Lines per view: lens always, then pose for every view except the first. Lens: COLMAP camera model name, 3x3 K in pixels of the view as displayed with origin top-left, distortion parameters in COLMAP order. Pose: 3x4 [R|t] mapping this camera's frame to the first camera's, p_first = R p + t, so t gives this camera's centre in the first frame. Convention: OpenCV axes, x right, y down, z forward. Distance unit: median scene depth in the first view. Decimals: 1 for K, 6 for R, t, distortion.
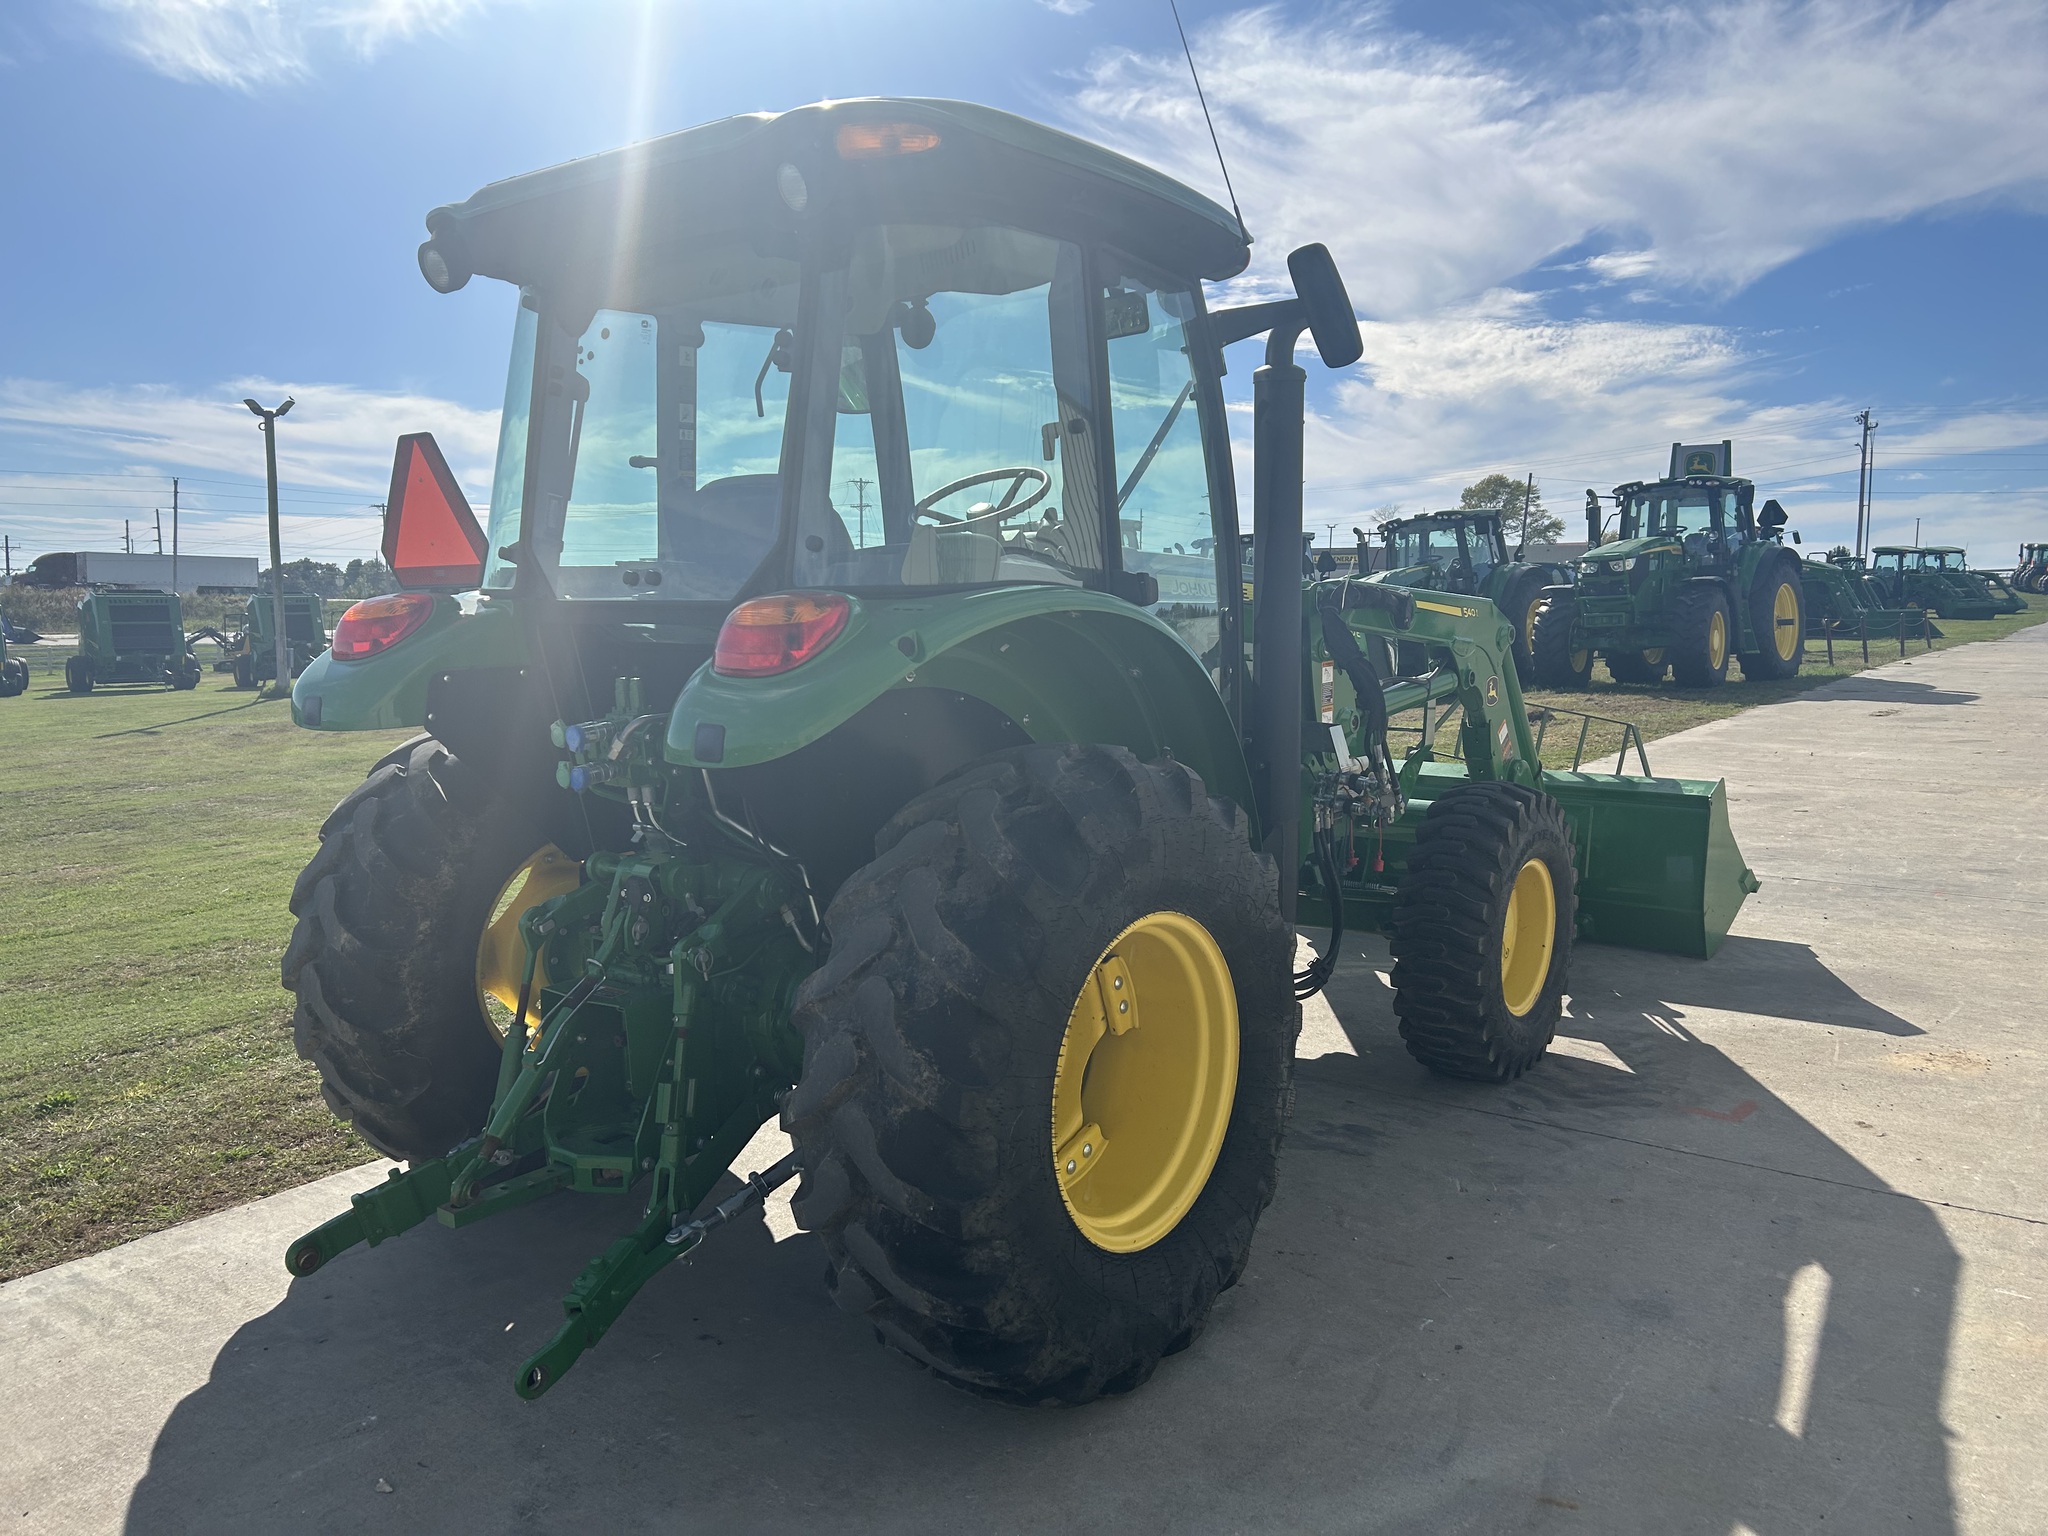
lens RADIAL K [[1559.9, 0, 1034.8], [0, 1559.9, 768.5], [0, 0, 1]] dist [0.062918, -0.066600]
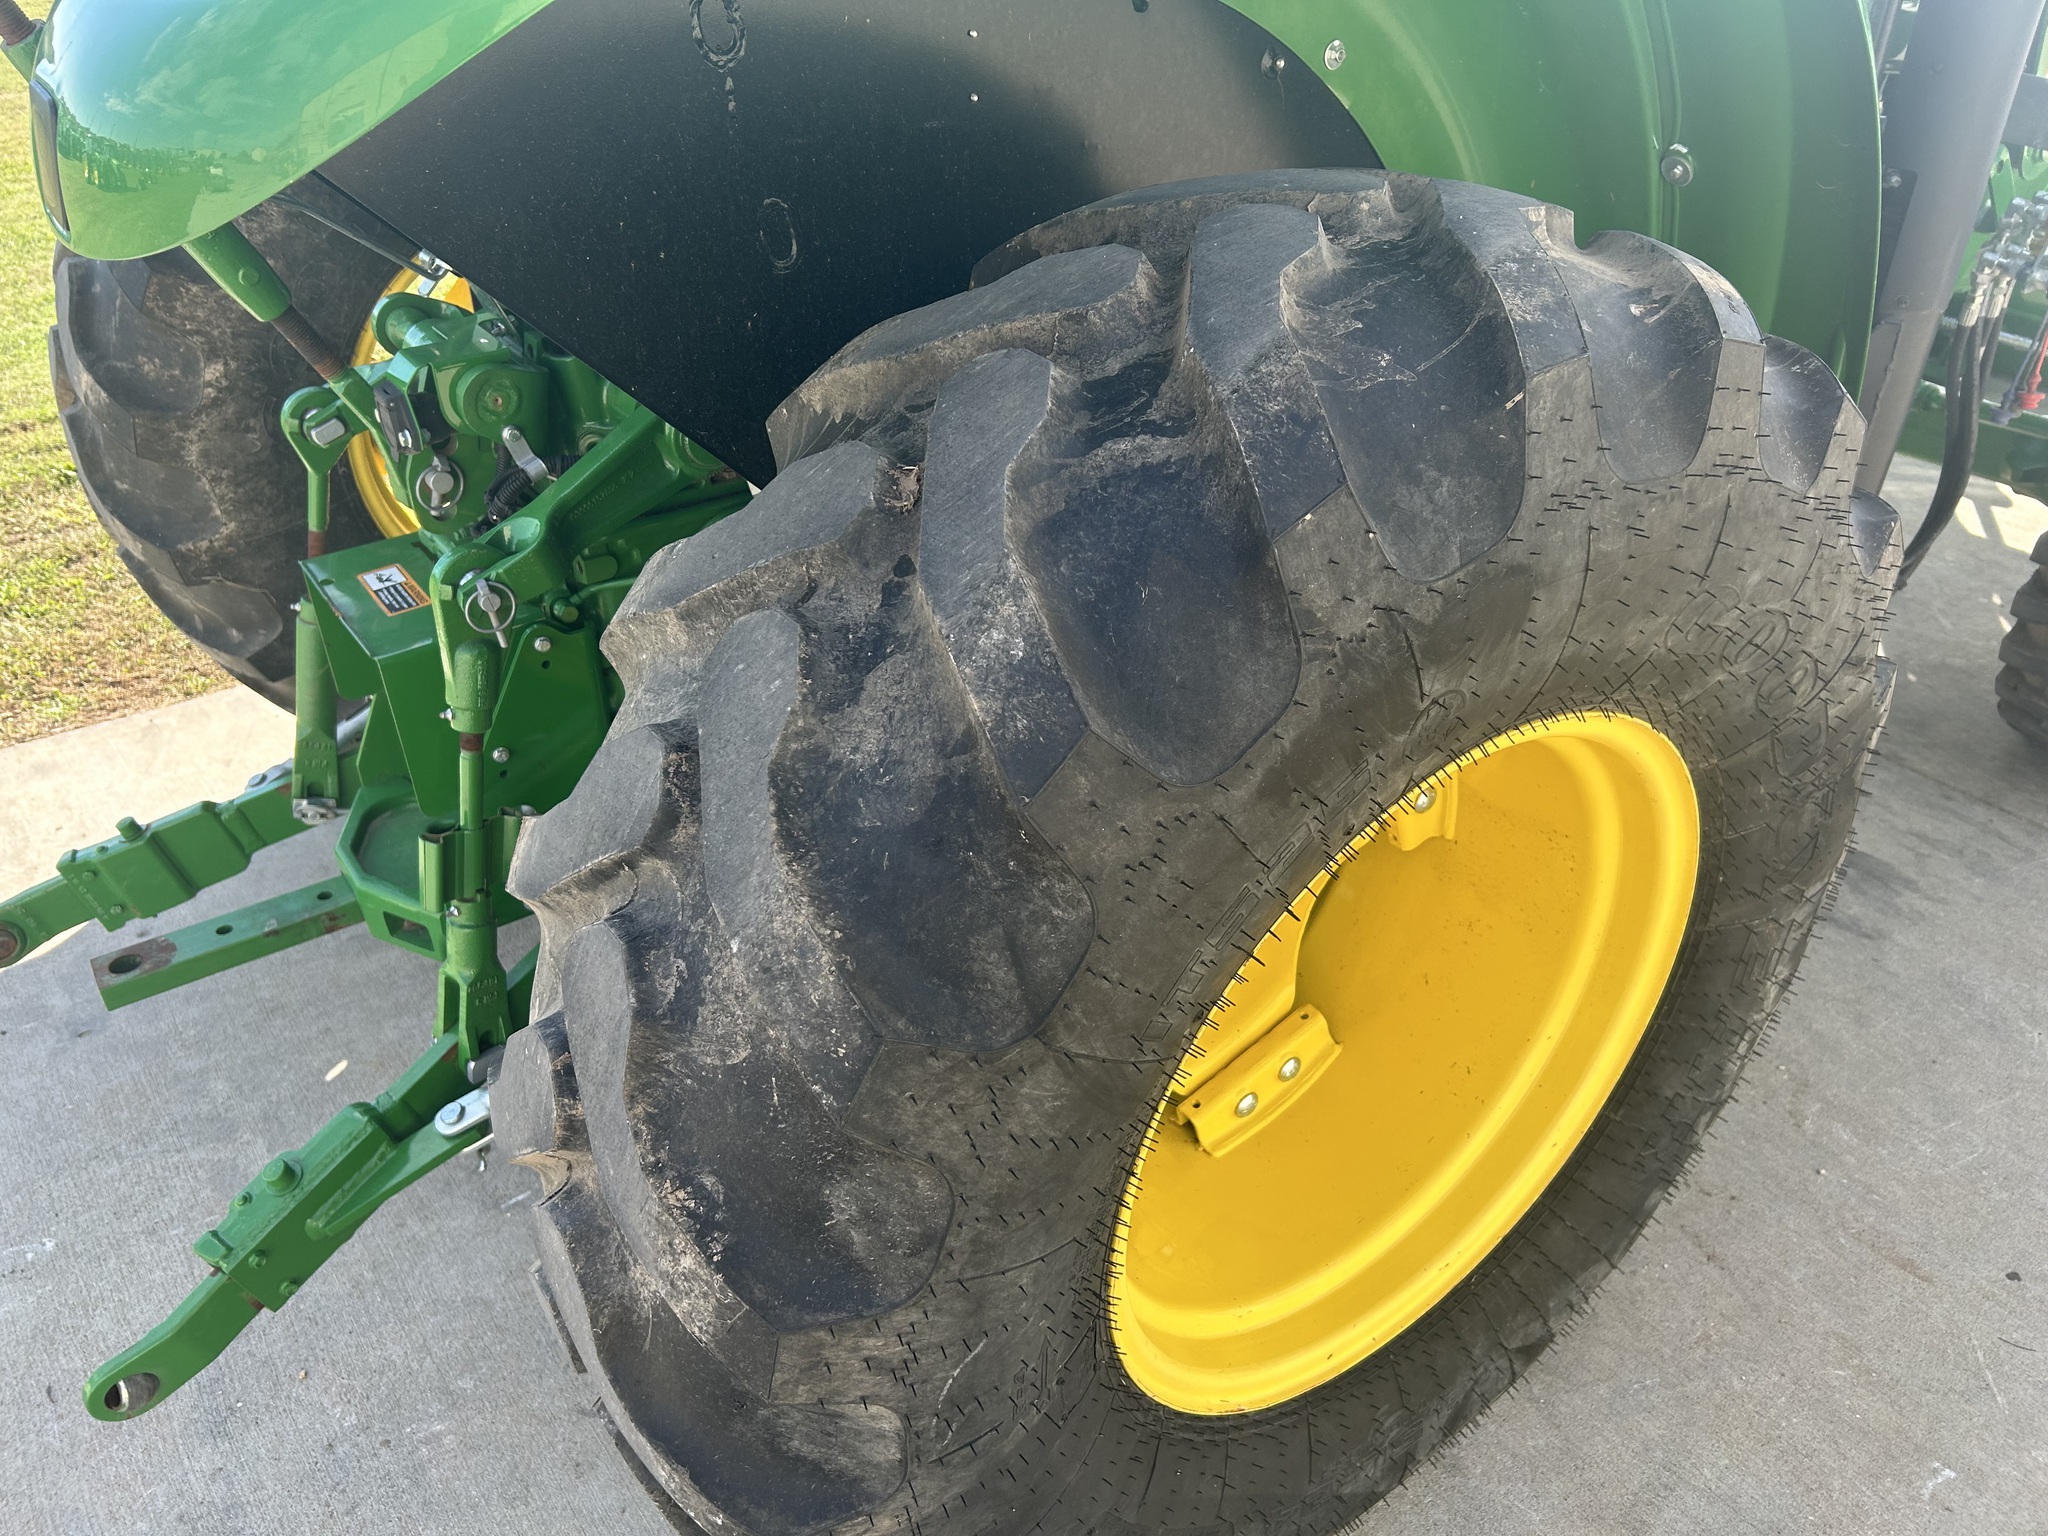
lens RADIAL K [[1559.9, 0, 1034.8], [0, 1559.9, 768.5], [0, 0, 1]] dist [0.062918, -0.066600]
pose [[0.960579, 0.176778, -0.214562, 0.052633], [-0.066348, 0.895261, 0.440574, -0.051986], [0.269973, -0.408970, 0.871698, 0.692943]]
